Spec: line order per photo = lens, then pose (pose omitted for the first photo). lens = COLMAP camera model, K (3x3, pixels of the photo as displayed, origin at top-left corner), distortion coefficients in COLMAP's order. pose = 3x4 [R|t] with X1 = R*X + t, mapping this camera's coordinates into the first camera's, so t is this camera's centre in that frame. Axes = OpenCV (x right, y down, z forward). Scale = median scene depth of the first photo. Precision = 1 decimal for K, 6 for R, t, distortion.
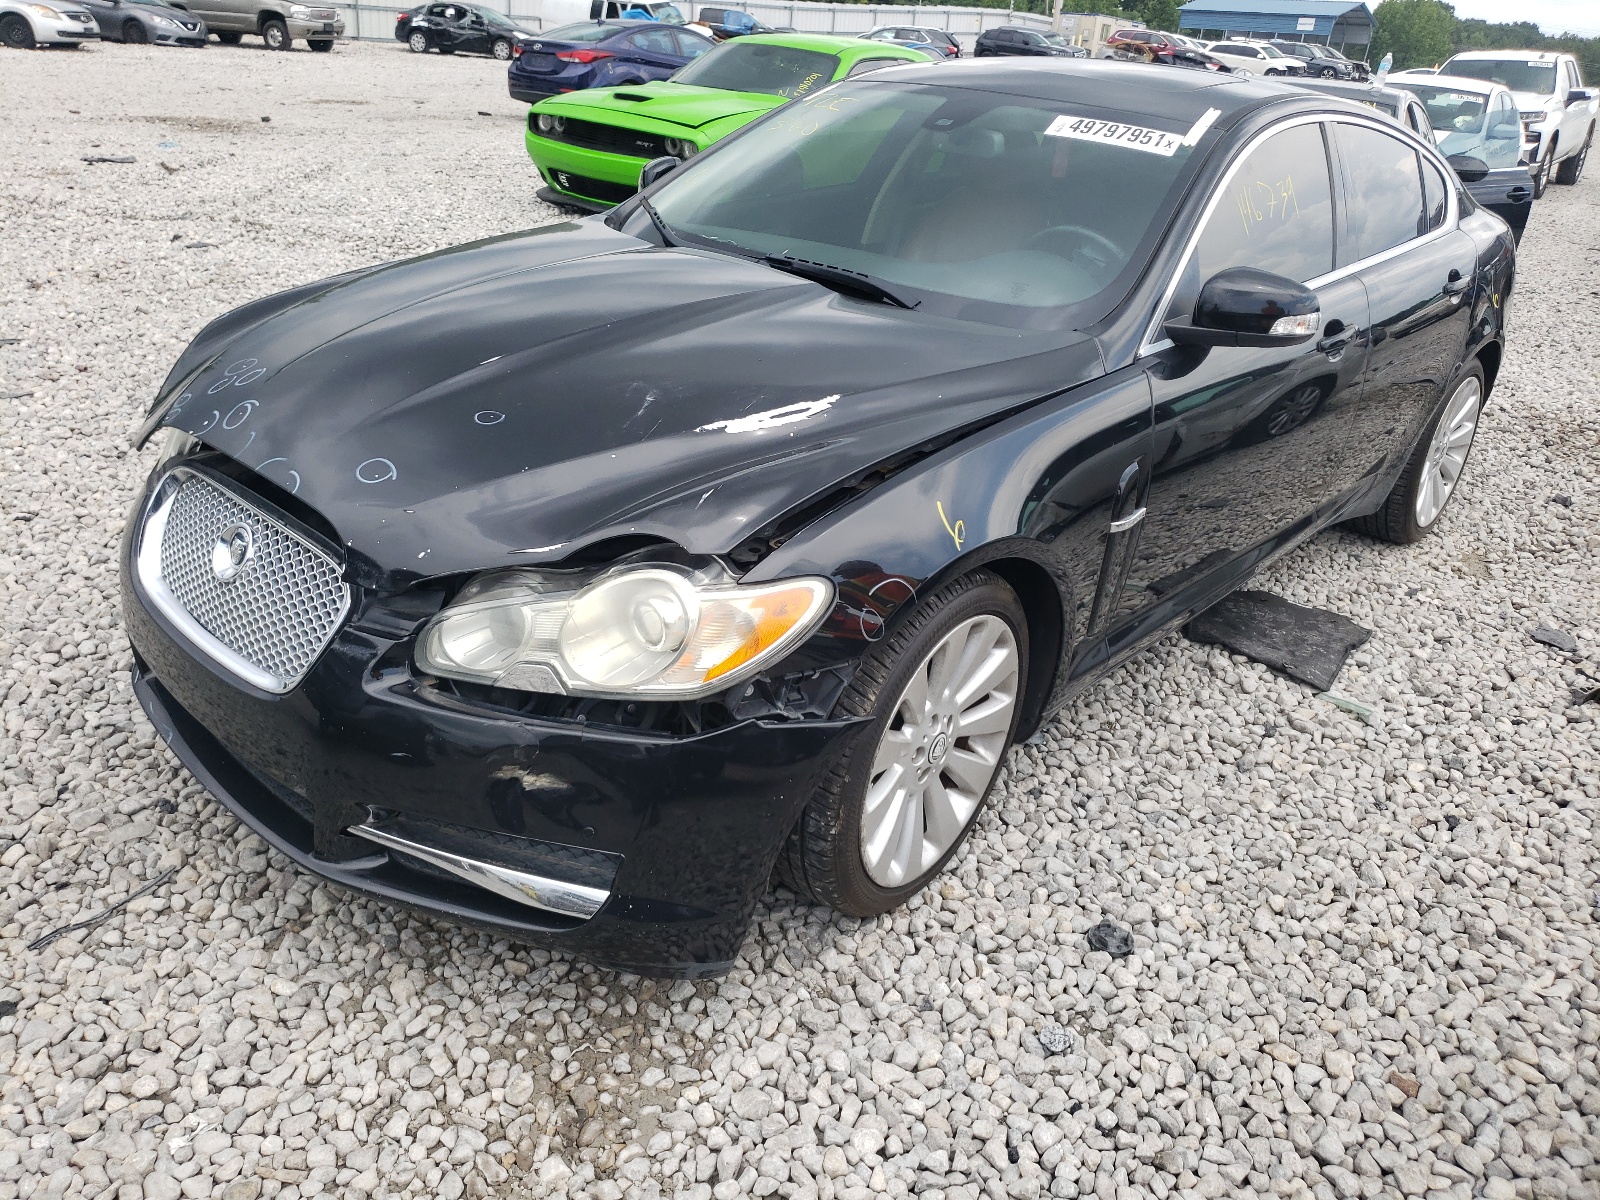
lens RADIAL K [[1205.8, 0, 804.3], [0, 1205.8, 599.2], [0, 0, 1]] dist [-0.048033, -0.006558]
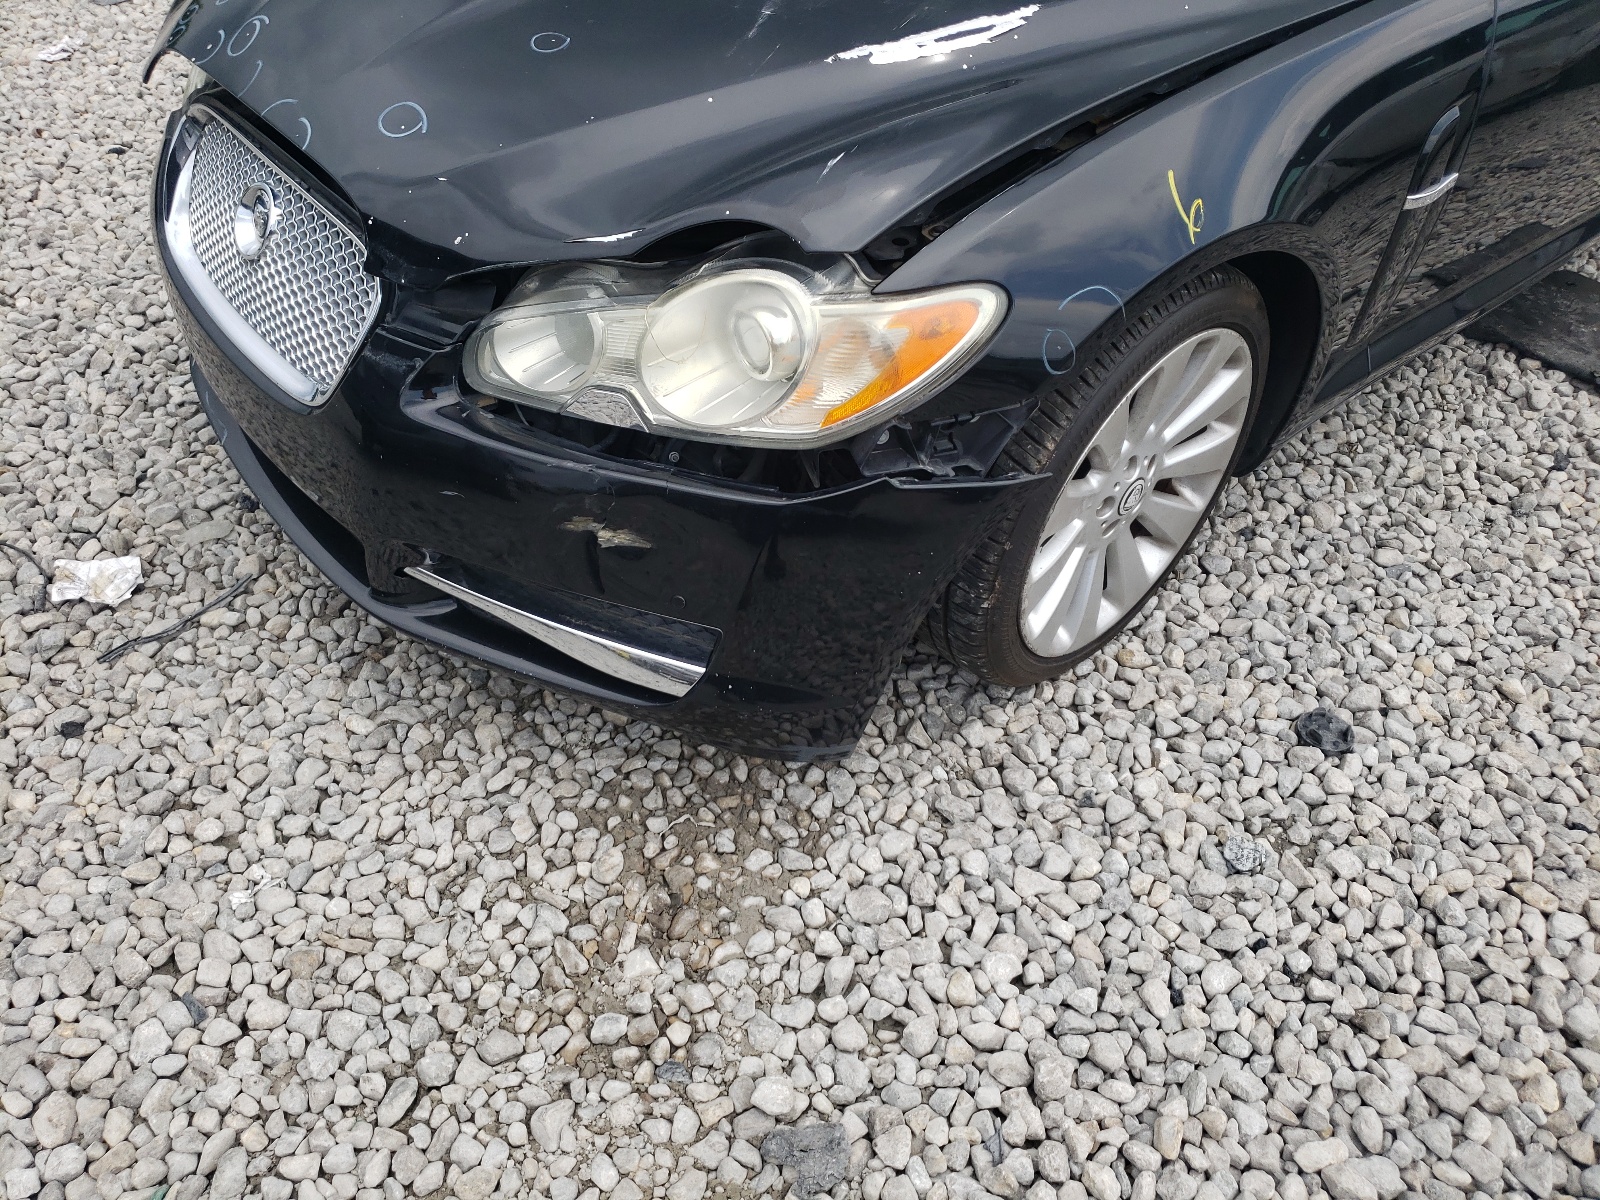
lens RADIAL K [[1209.5, 0, 786.9], [0, 1209.5, 592.0], [0, 0, 1]] dist [-0.001303, -0.009438]
pose [[0.986871, 0.066045, -0.147391, 0.010212], [-0.021486, 0.958145, 0.285475, -0.039059], [0.160076, -0.278560, 0.946985, 0.213750]]
